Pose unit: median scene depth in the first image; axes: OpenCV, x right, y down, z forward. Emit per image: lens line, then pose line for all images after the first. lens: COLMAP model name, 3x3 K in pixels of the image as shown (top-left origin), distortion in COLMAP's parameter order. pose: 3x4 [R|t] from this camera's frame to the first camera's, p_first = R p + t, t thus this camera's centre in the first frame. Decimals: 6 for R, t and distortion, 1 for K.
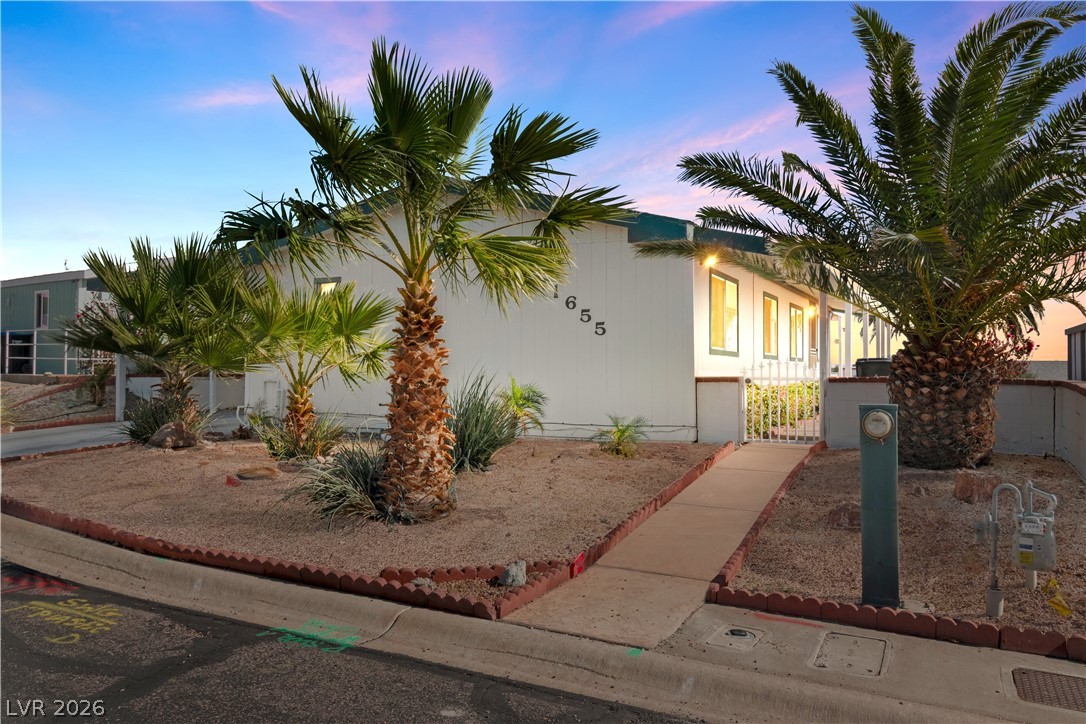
lens RADIAL K [[860.7, 0, 550.8], [0, 860.7, 347.6], [0, 0, 1]] dist [0.000565, 0.009521]
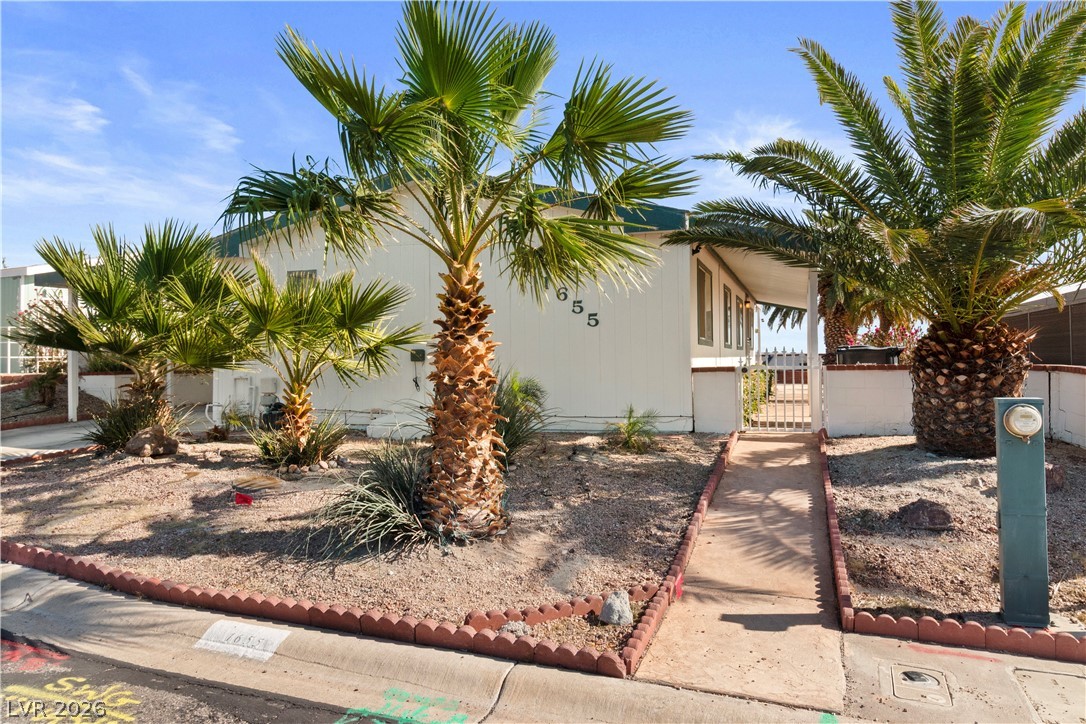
lens RADIAL K [[756.9, 0, 544.3], [0, 756.9, 351.1], [0, 0, 1]] dist [0.002640, 0.000240]
pose [[0.993682, -0.014228, 0.111326, -0.158813], [0.012529, 0.999794, 0.015947, -0.001041], [-0.111530, -0.014451, 0.993656, 0.227183]]
